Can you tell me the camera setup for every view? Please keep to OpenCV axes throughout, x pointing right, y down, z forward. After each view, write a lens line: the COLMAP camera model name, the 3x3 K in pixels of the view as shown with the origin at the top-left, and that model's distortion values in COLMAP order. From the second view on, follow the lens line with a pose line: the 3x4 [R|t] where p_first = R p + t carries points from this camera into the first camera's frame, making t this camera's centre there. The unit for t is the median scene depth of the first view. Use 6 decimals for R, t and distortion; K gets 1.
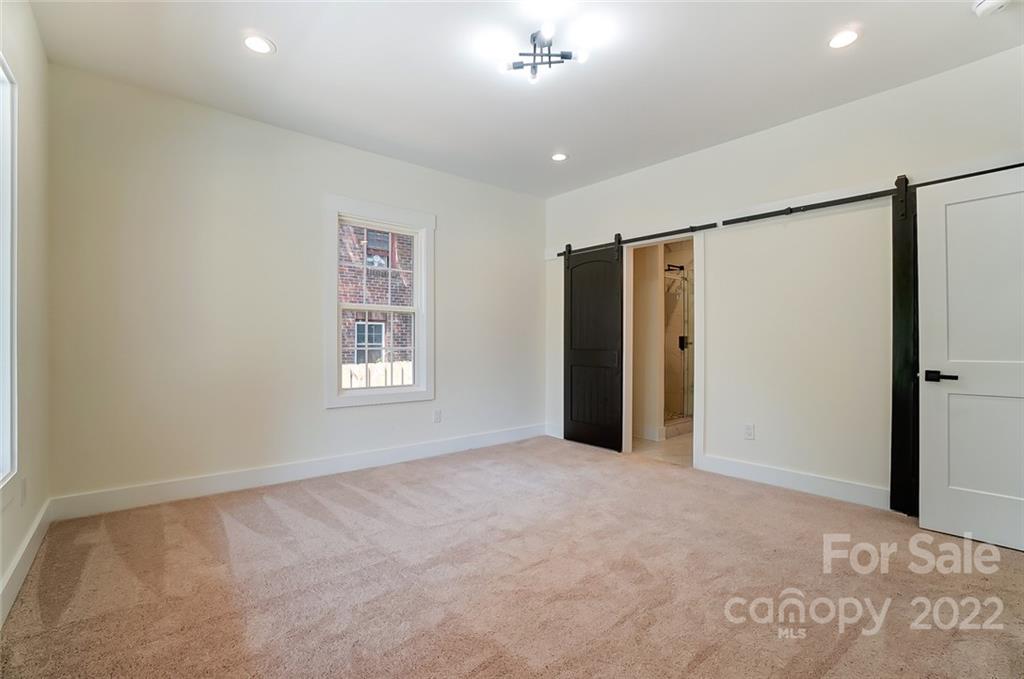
lens RADIAL K [[451.4, 0, 510.1], [0, 451.4, 343.1], [0, 0, 1]] dist [-0.069598, 0.025415]
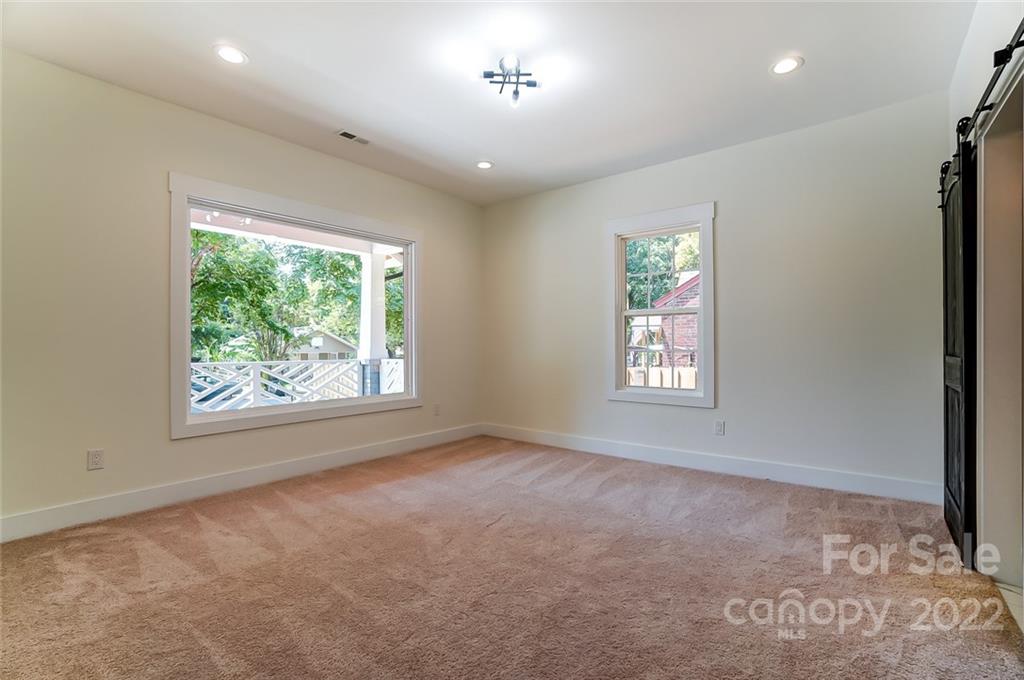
lens RADIAL K [[455.6, 0, 515.2], [0, 455.6, 343.8], [0, 0, 1]] dist [-0.062940, 0.016769]
pose [[0.201194, -0.005306, -0.979537, 0.744666], [-0.003321, 0.999976, -0.006098, 0.003726], [0.979546, 0.004480, 0.201171, 0.510436]]
